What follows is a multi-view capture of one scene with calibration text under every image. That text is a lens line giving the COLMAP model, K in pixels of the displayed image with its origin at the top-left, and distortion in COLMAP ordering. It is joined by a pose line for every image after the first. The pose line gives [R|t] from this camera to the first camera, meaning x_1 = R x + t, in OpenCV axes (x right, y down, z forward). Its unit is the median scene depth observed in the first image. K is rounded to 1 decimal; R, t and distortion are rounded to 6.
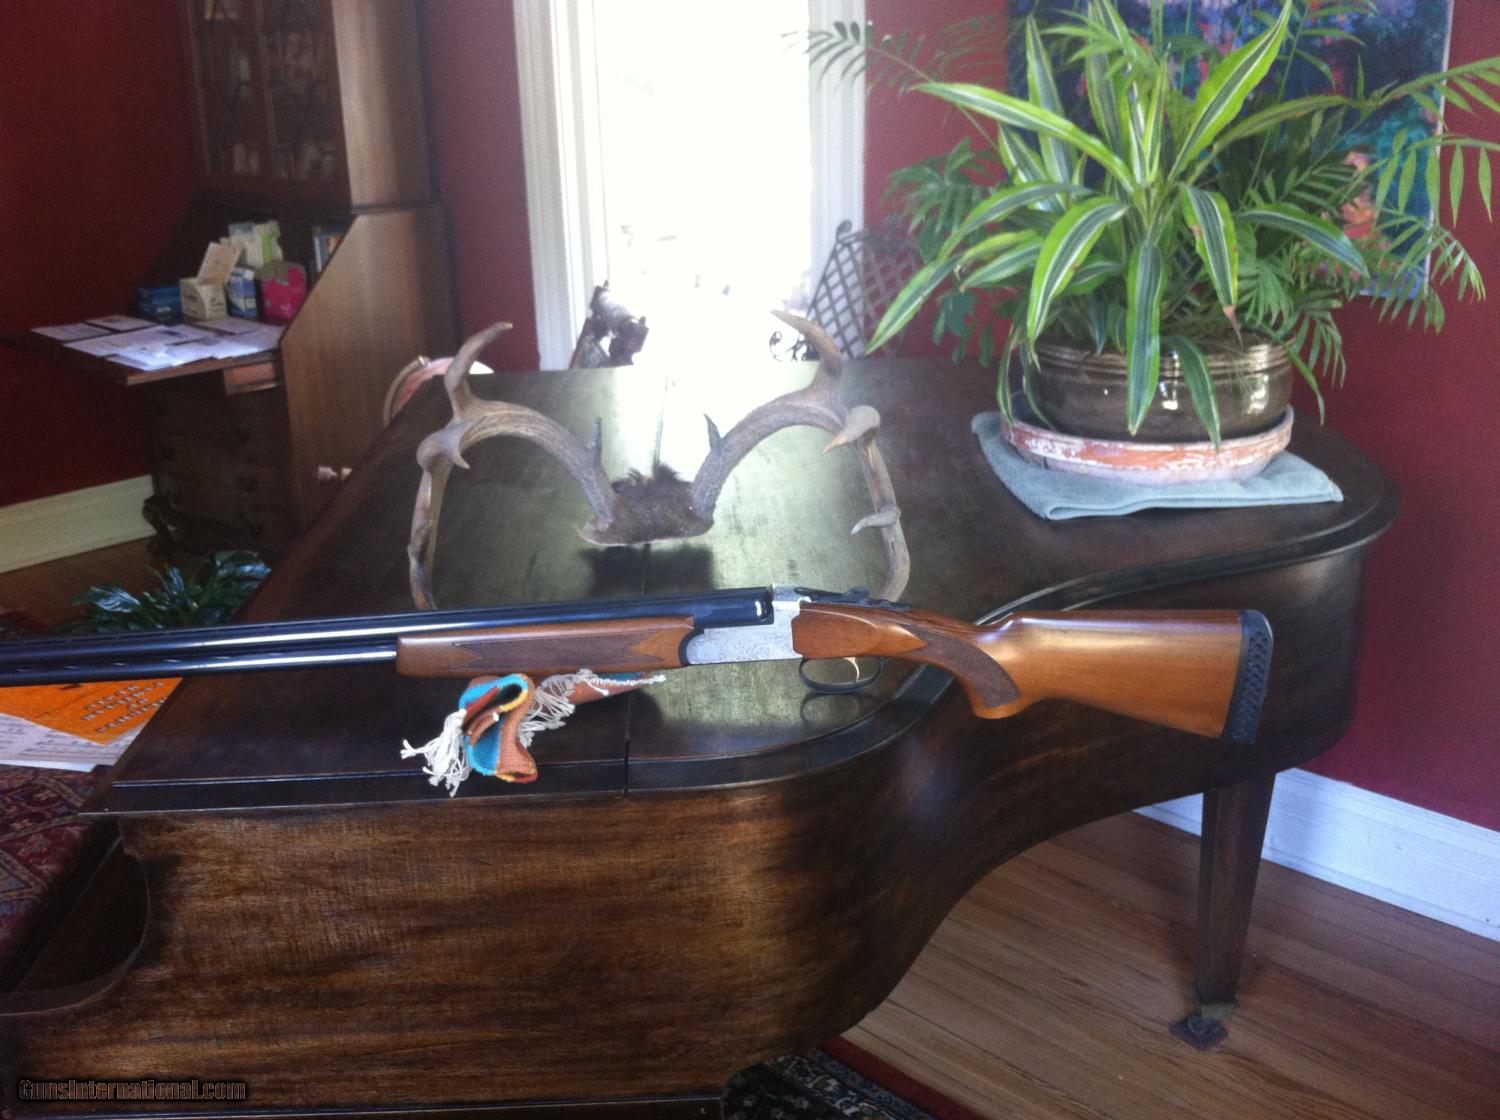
lens RADIAL K [[1471.7, 0, 750.0], [0, 1471.7, 560.0], [0, 0, 1]] dist [0.006730, -0.103349]
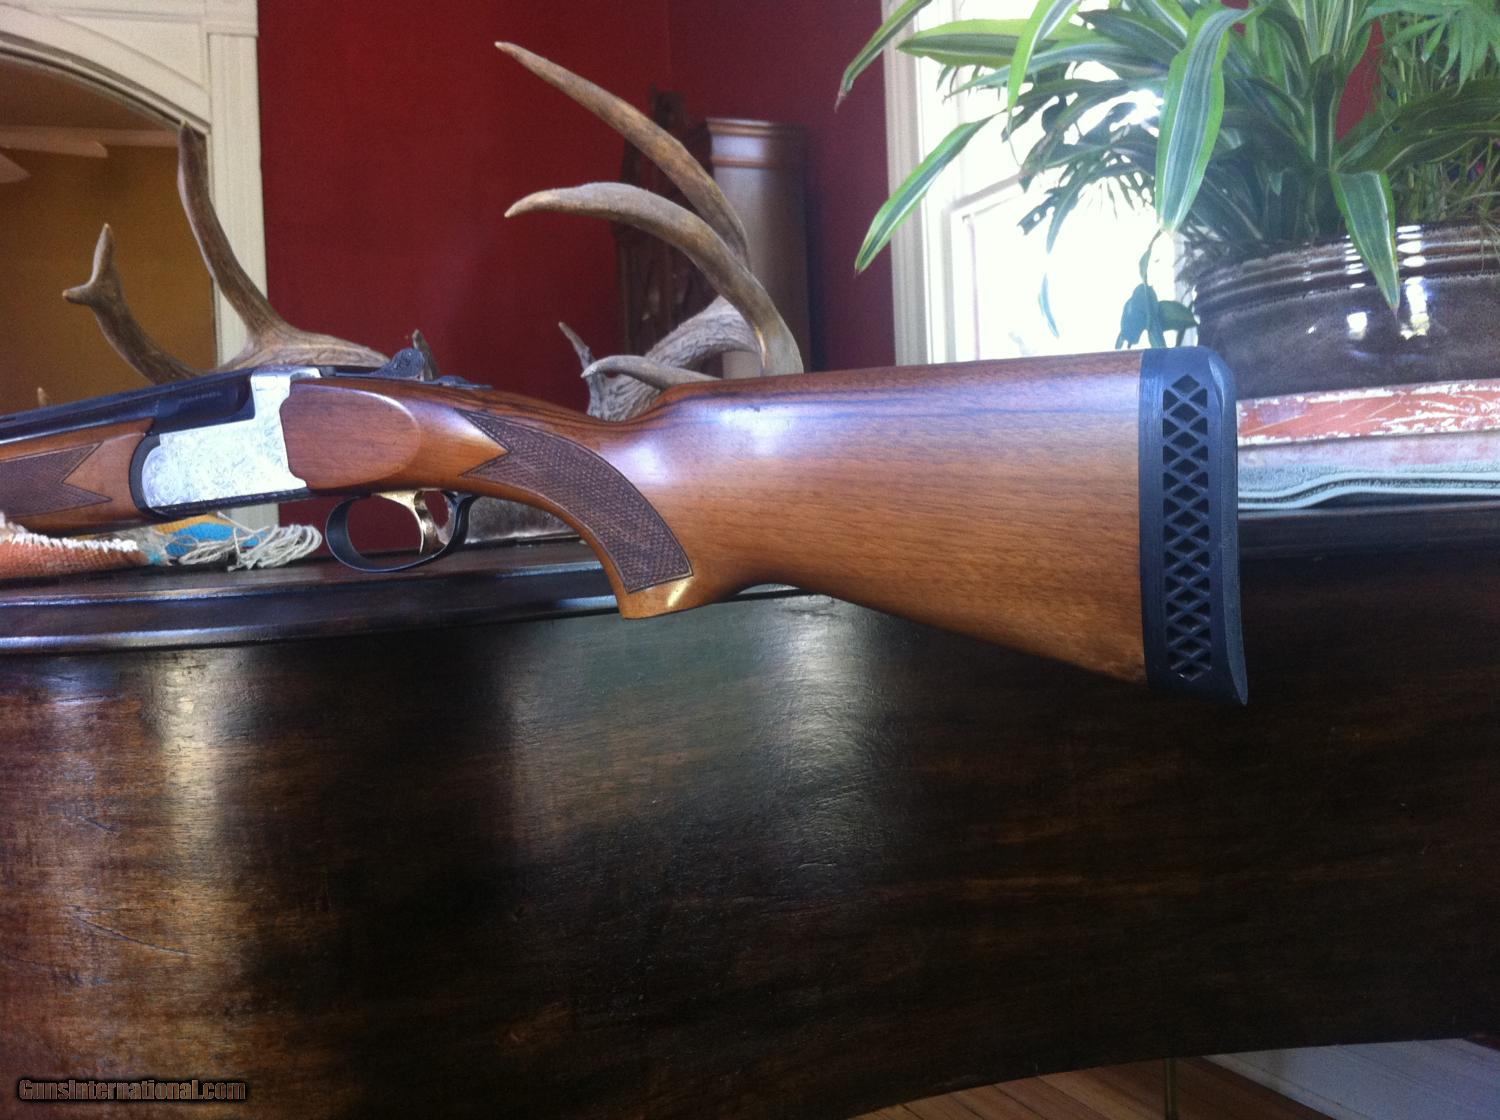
lens RADIAL K [[1471.7, 0, 750.0], [0, 1471.7, 560.0], [0, 0, 1]] dist [0.006730, -0.103349]
pose [[0.921397, -0.012719, -0.388414, 0.389502], [-0.094560, 0.962088, -0.255821, 0.212337], [0.376942, 0.272442, 0.885263, 0.600120]]
